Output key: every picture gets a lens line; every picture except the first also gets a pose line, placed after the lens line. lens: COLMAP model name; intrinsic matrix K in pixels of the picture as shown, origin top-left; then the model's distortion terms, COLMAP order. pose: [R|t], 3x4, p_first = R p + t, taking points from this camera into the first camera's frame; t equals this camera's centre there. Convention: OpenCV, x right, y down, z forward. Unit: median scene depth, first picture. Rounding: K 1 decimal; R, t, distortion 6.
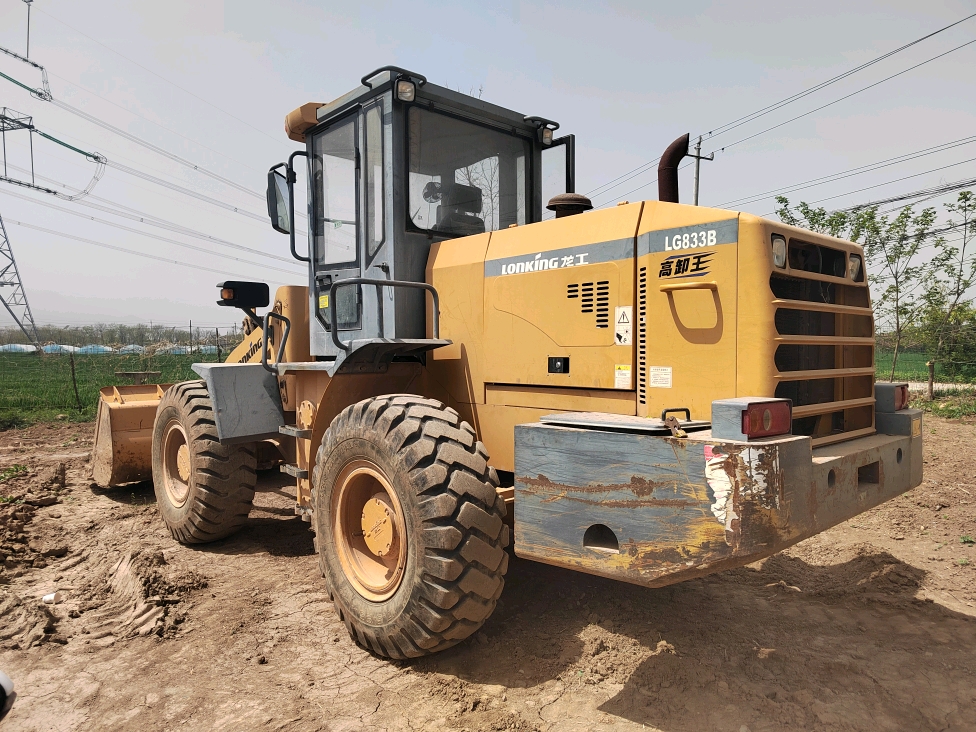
lens RADIAL K [[664.2, 0, 485.4], [0, 664.2, 369.8], [0, 0, 1]] dist [0.039111, -0.031978]
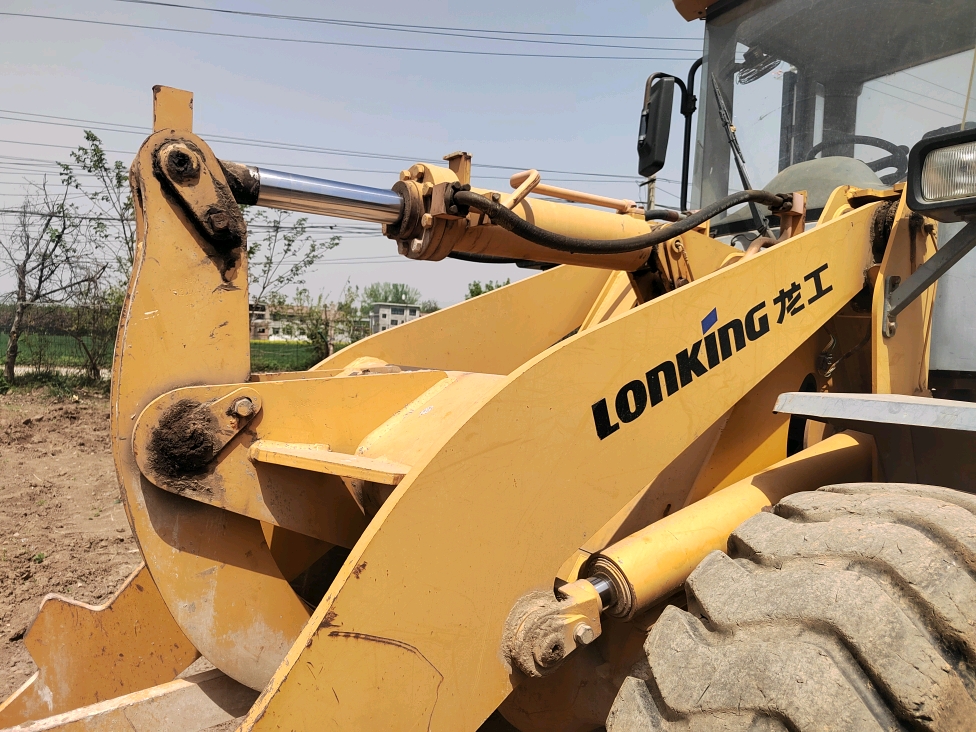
lens RADIAL K [[664.2, 0, 485.4], [0, 664.2, 369.8], [0, 0, 1]] dist [0.039111, -0.031978]
pose [[0.169891, -0.019846, 0.985263, -1.132692], [-0.012585, 0.999672, 0.022306, -0.044525], [-0.985382, -0.016189, 0.169586, 1.954990]]
